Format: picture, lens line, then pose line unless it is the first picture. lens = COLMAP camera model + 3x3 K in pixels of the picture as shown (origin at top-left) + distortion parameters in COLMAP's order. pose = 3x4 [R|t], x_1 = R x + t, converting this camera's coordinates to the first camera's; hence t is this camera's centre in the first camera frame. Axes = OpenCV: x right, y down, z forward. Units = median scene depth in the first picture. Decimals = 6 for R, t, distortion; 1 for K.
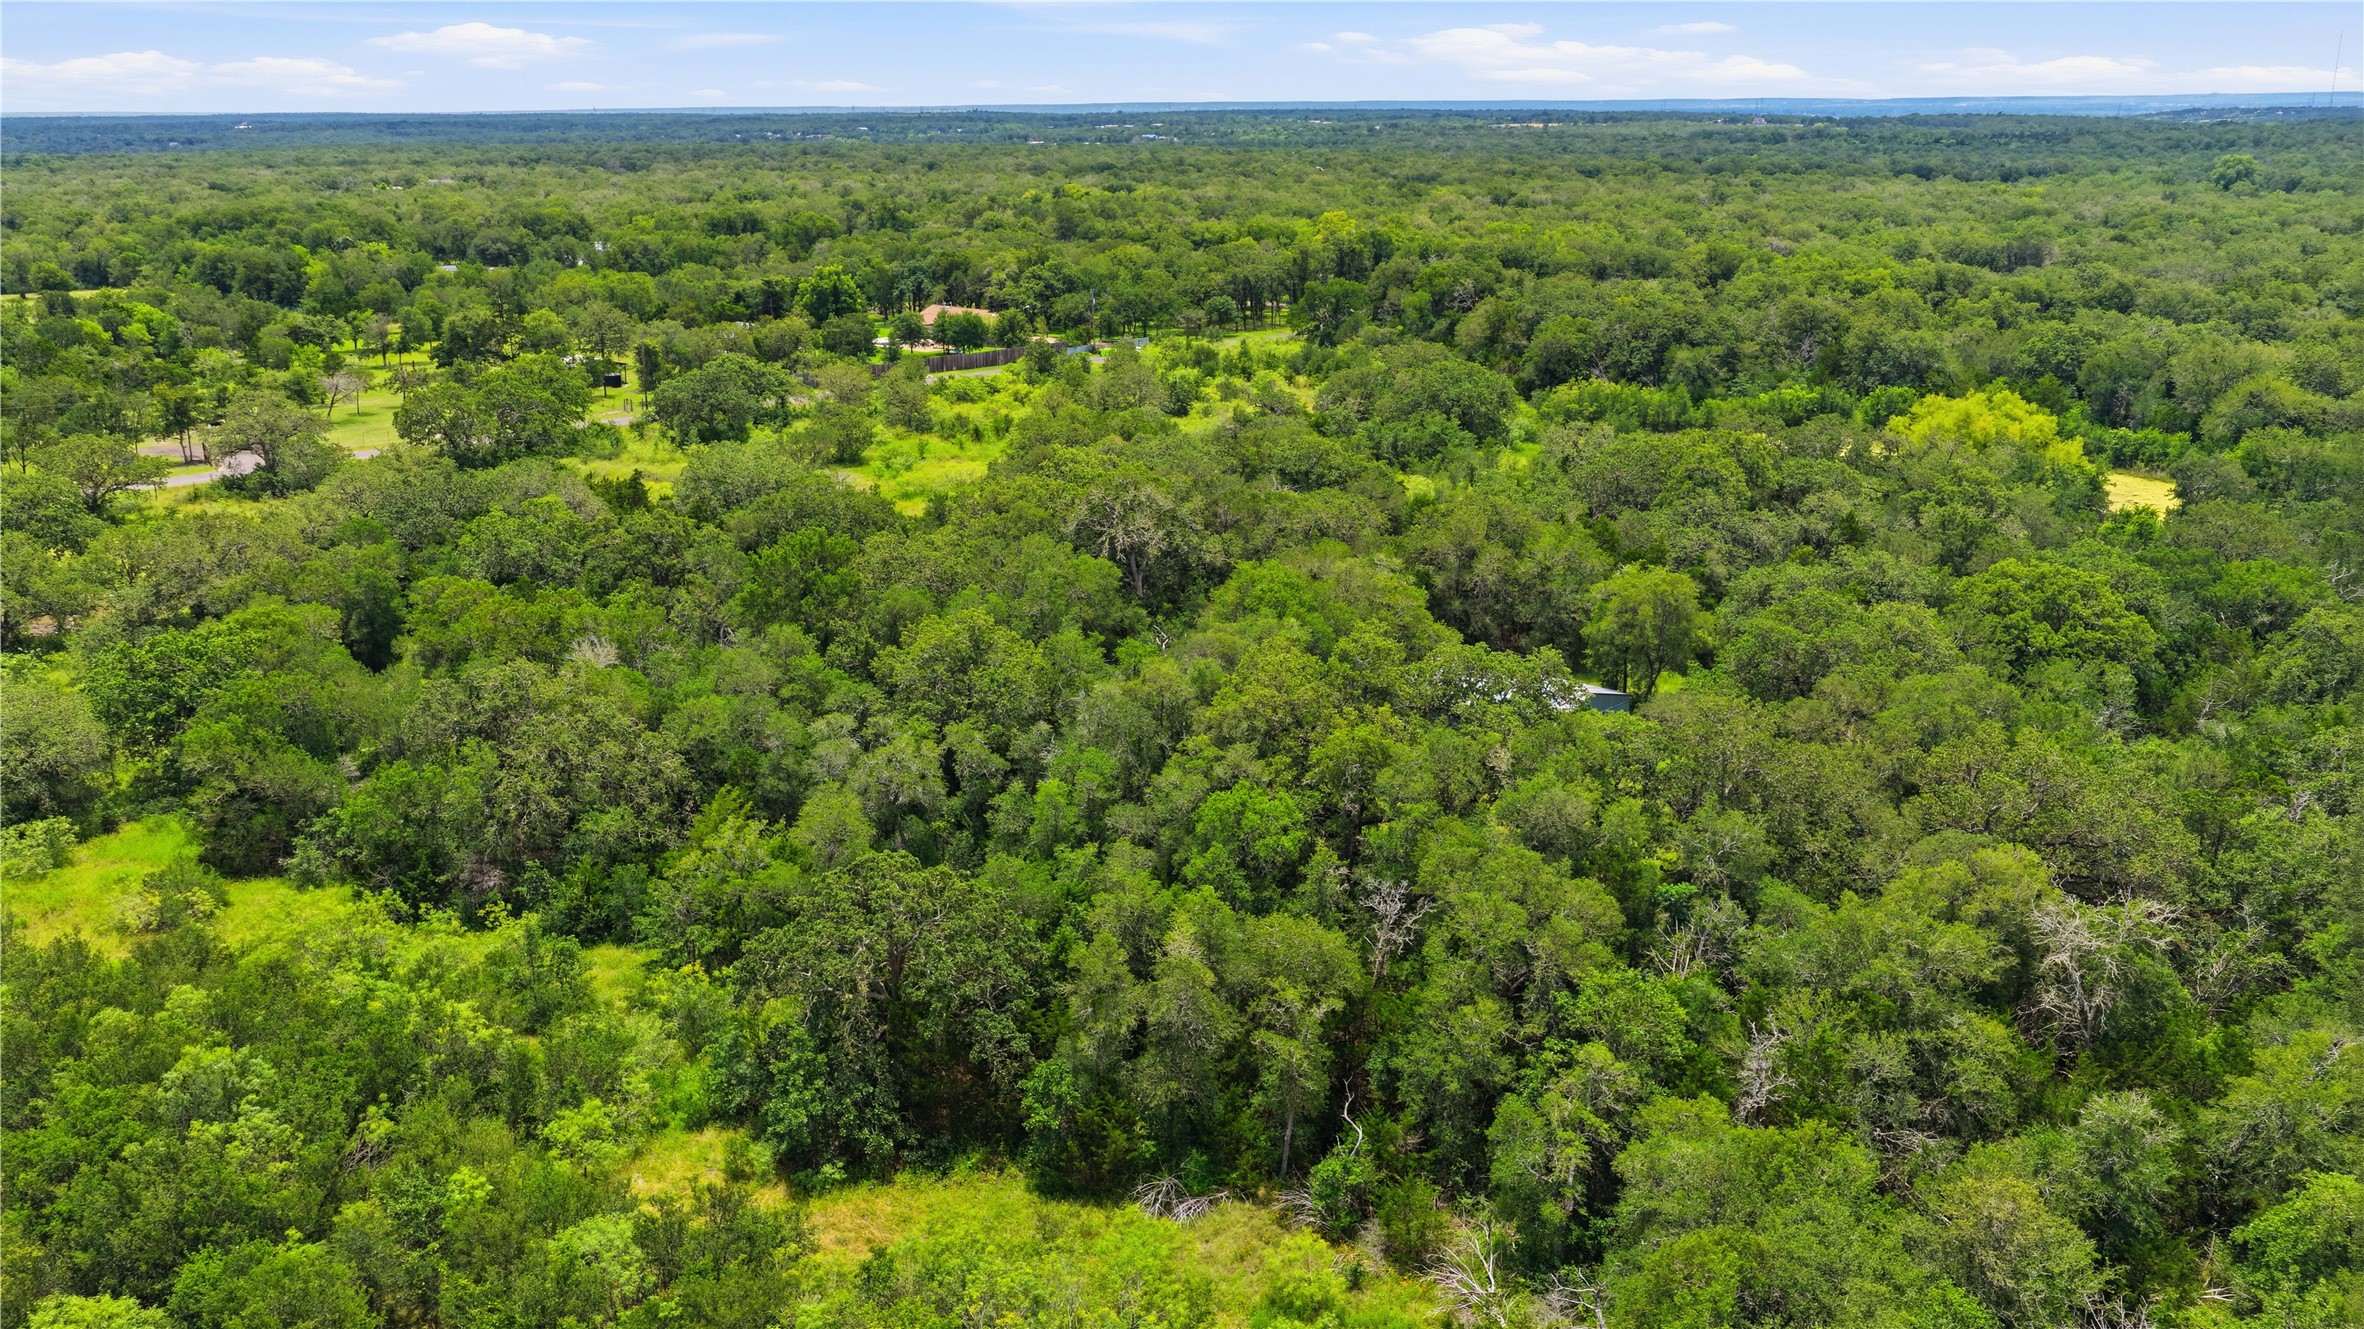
lens RADIAL K [[1965.6, 0, 1185.1], [0, 1965.6, 663.7], [0, 0, 1]] dist [-0.009285, 0.031774]
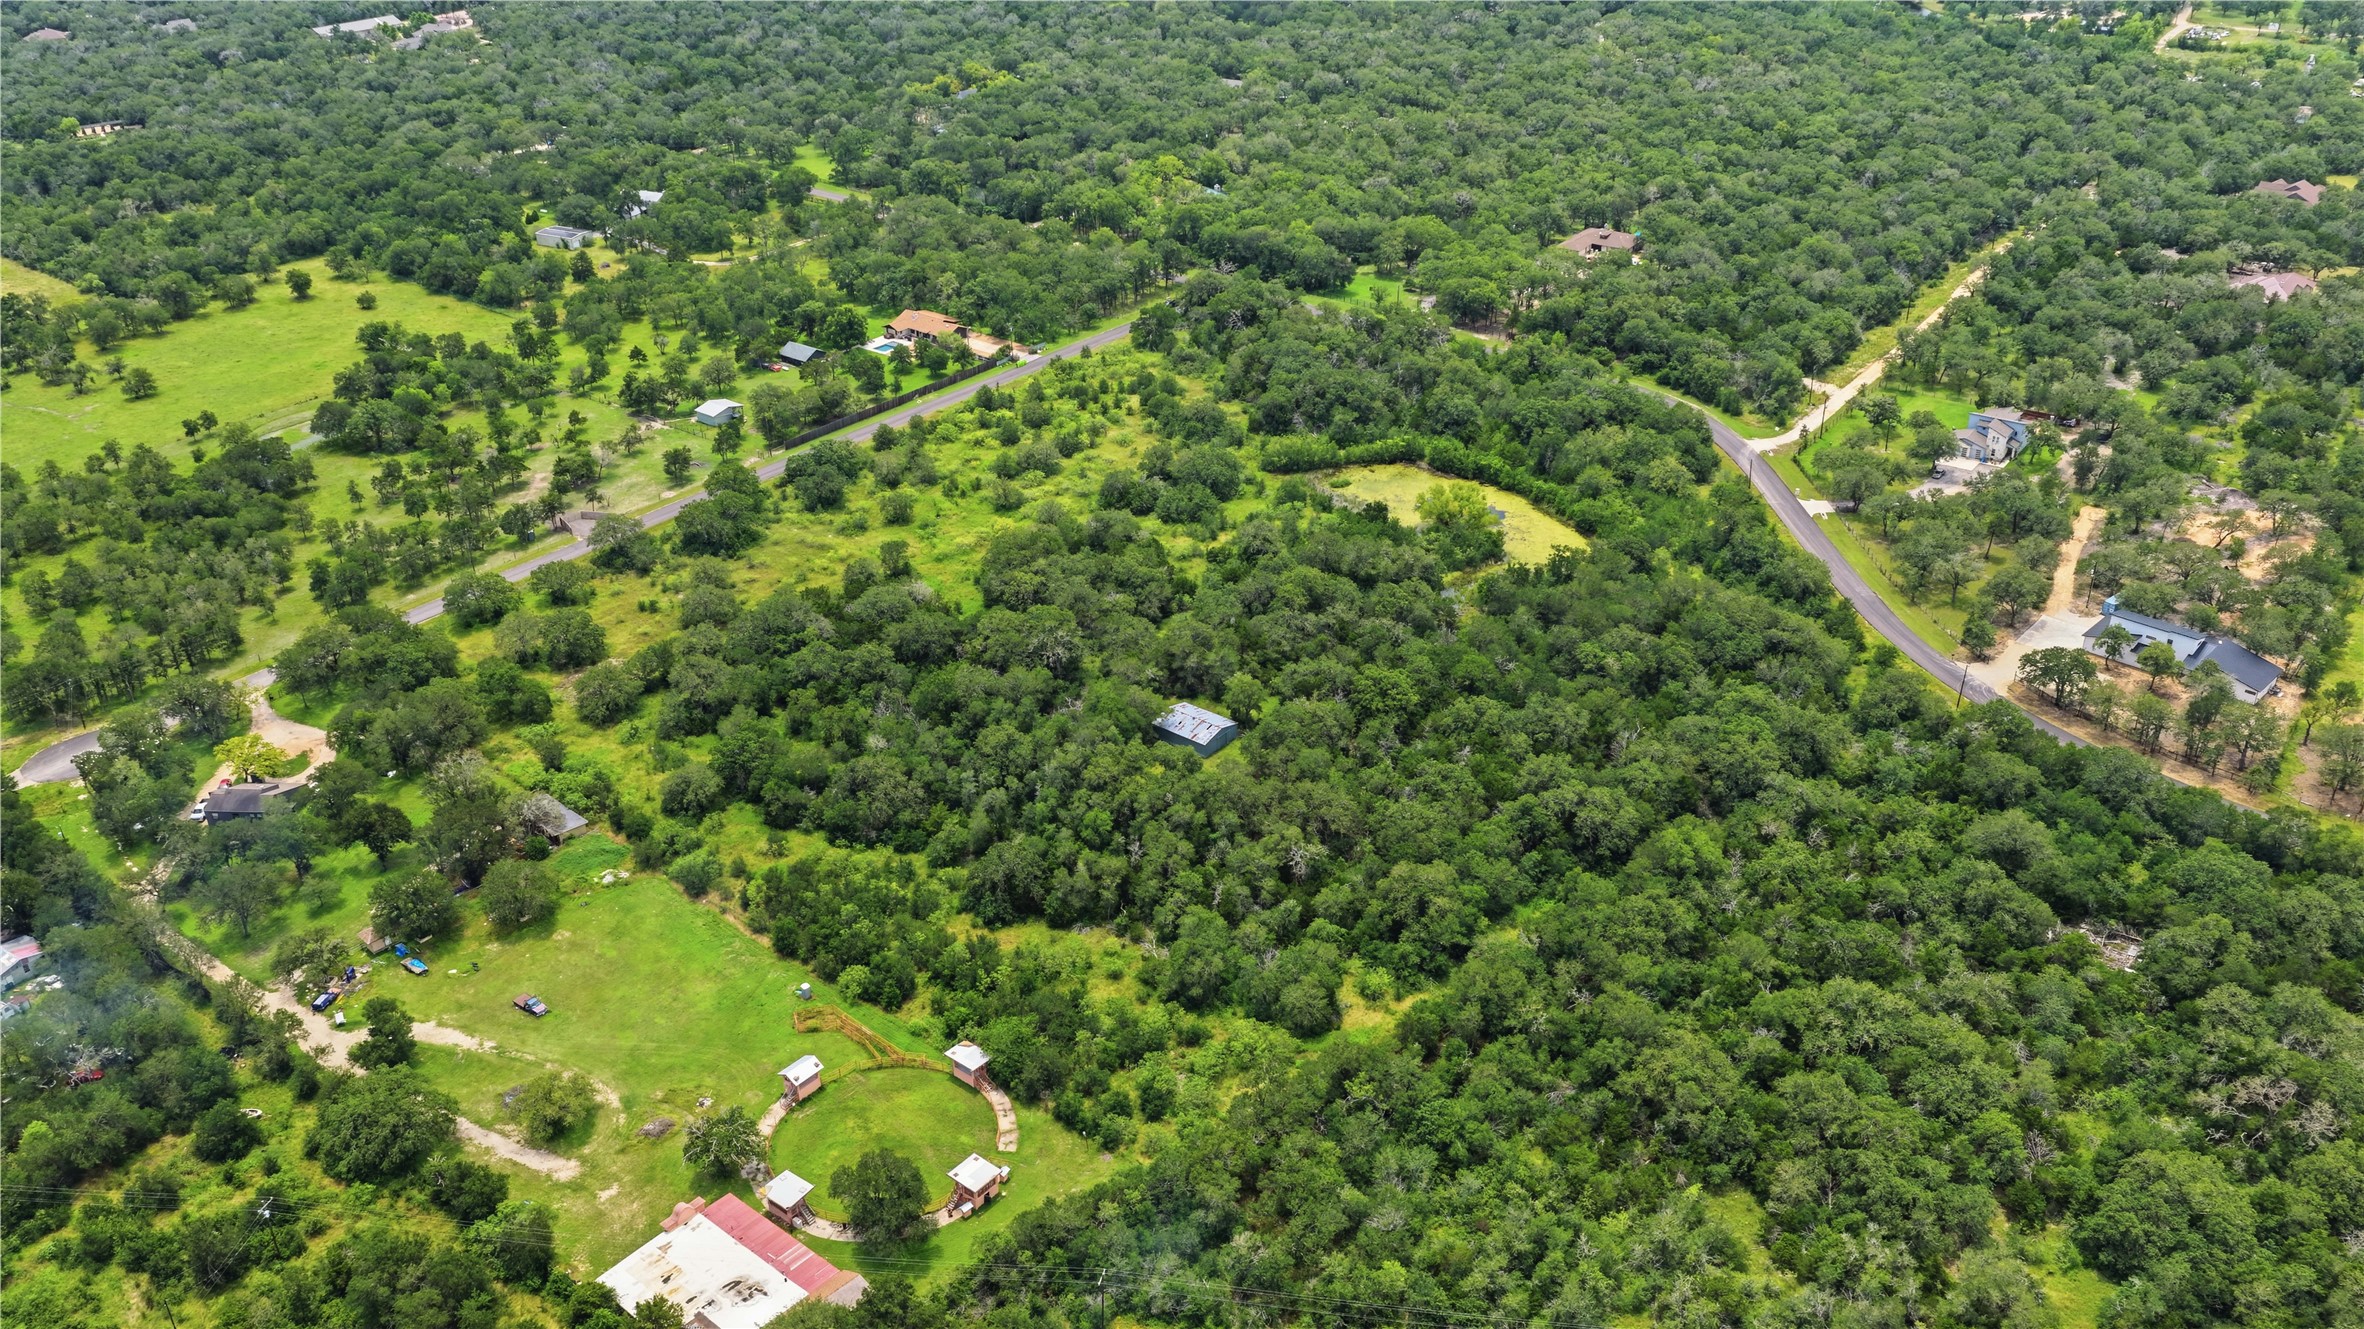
lens RADIAL K [[1965.6, 0, 1185.1], [0, 1965.6, 663.7], [0, 0, 1]] dist [-0.009285, 0.031774]
pose [[0.997920, -0.044925, 0.046225, 0.038567], [0.033865, 0.975574, 0.217046, -1.003864], [-0.054847, -0.215029, 0.975066, -2.534383]]
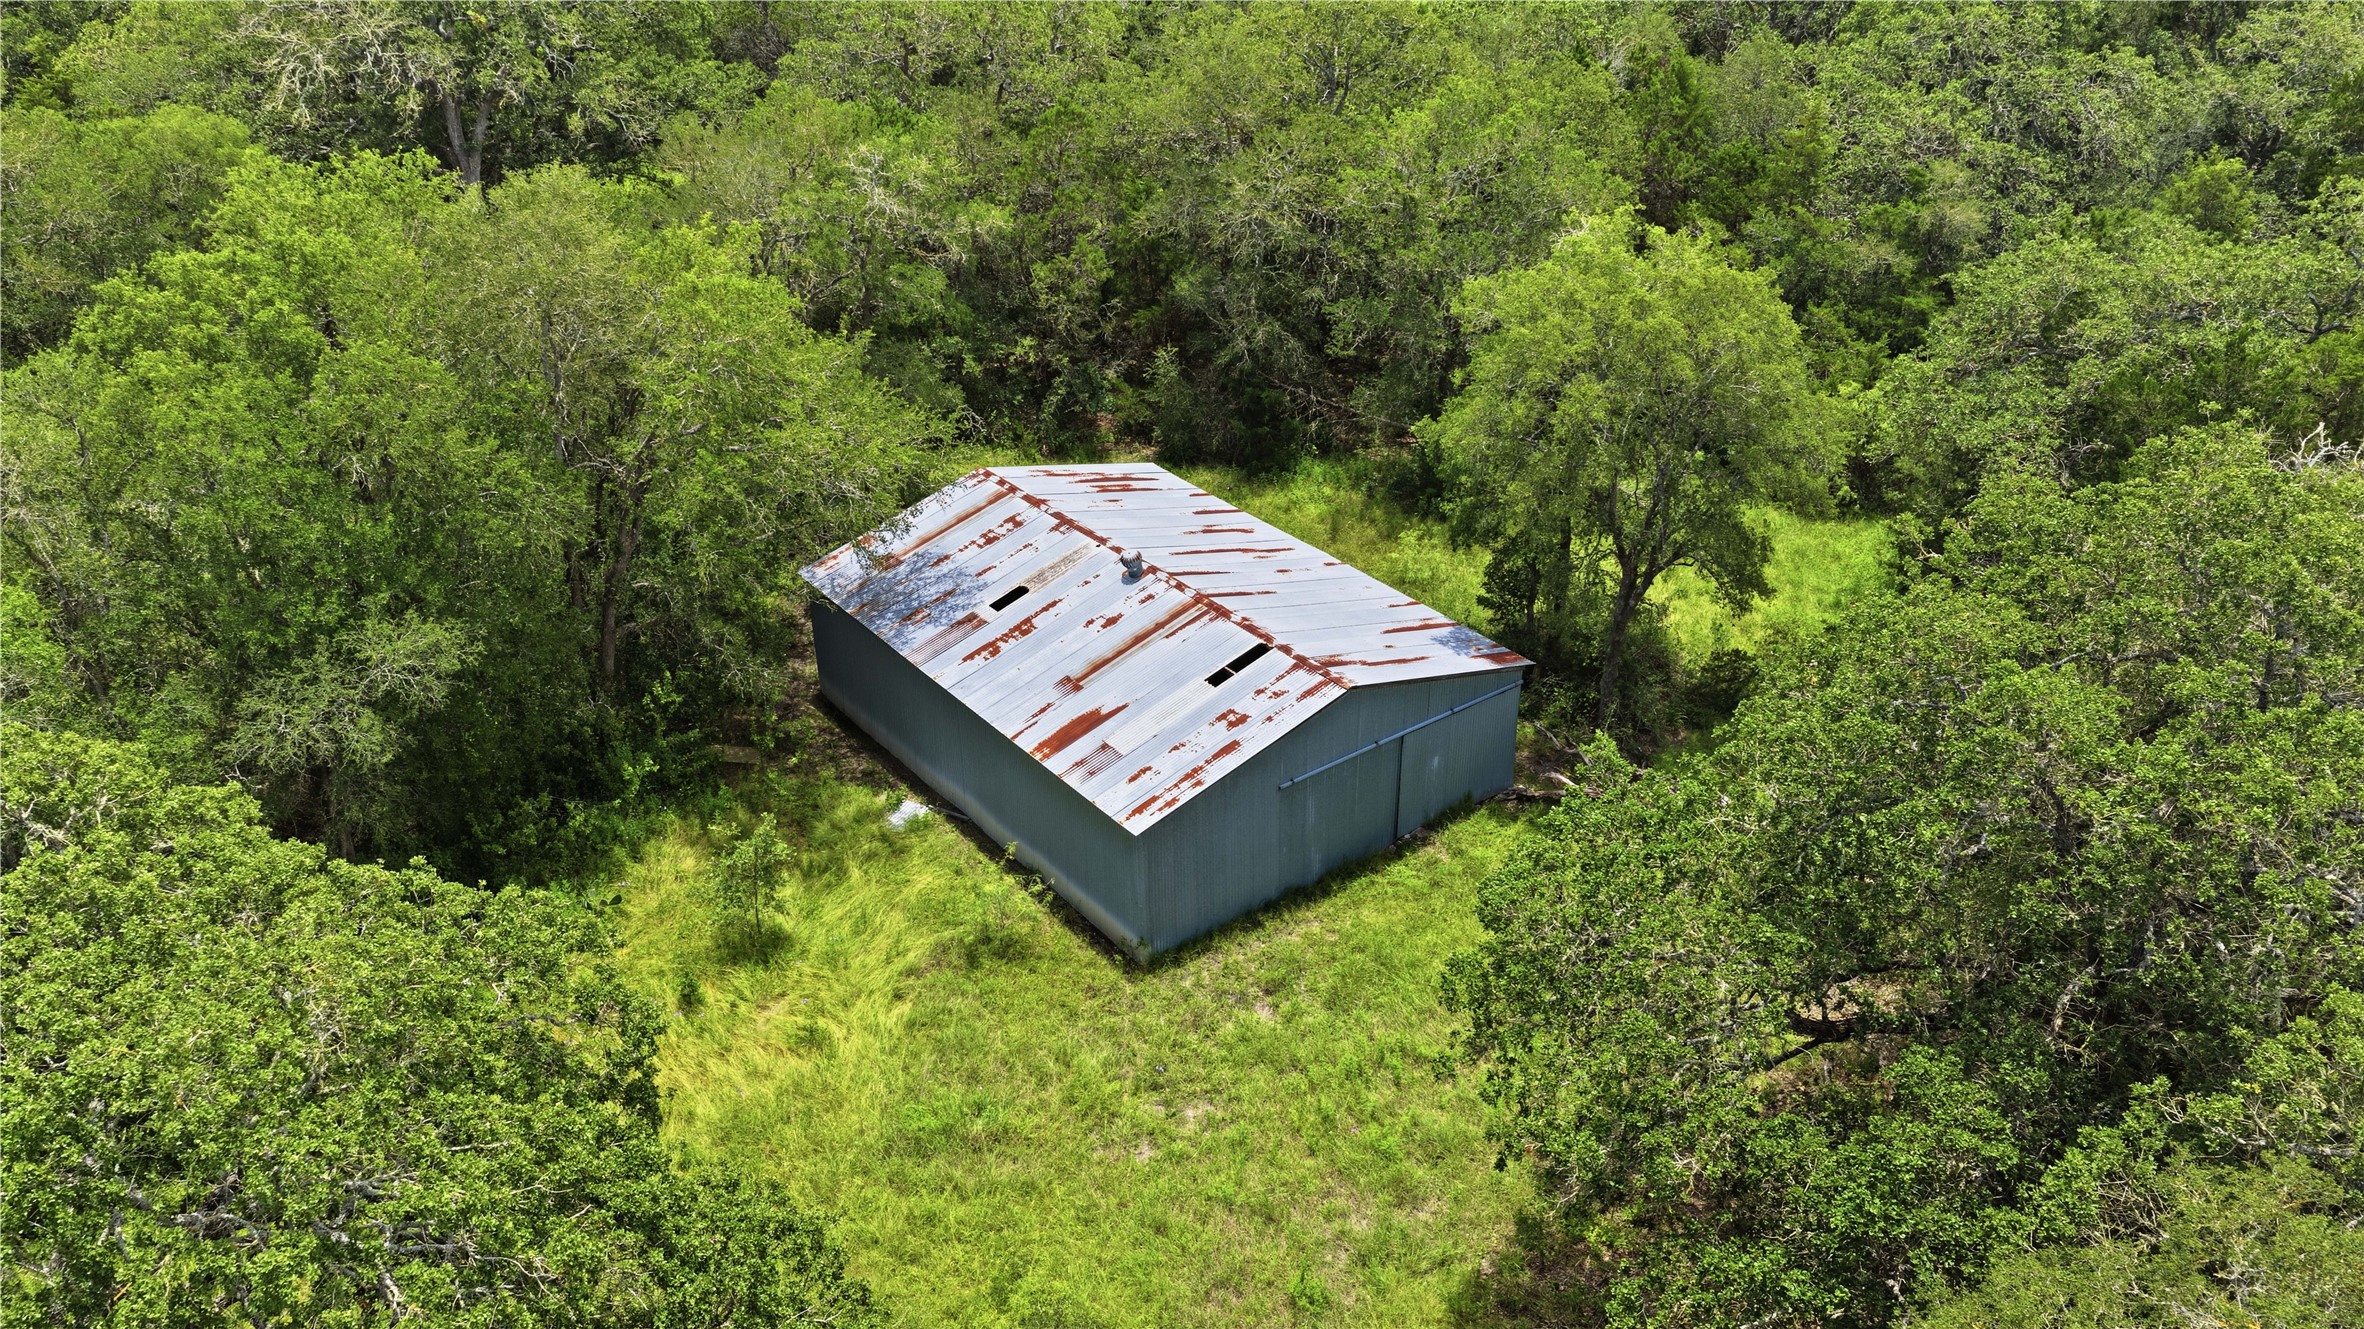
lens RADIAL K [[1965.6, 0, 1185.1], [0, 1965.6, 663.7], [0, 0, 1]] dist [-0.009285, 0.031774]
pose [[0.985595, 0.081651, -0.148104, 0.326298], [-0.045063, 0.970862, 0.235364, -0.079655], [0.163006, -0.225300, 0.960557, 1.037110]]
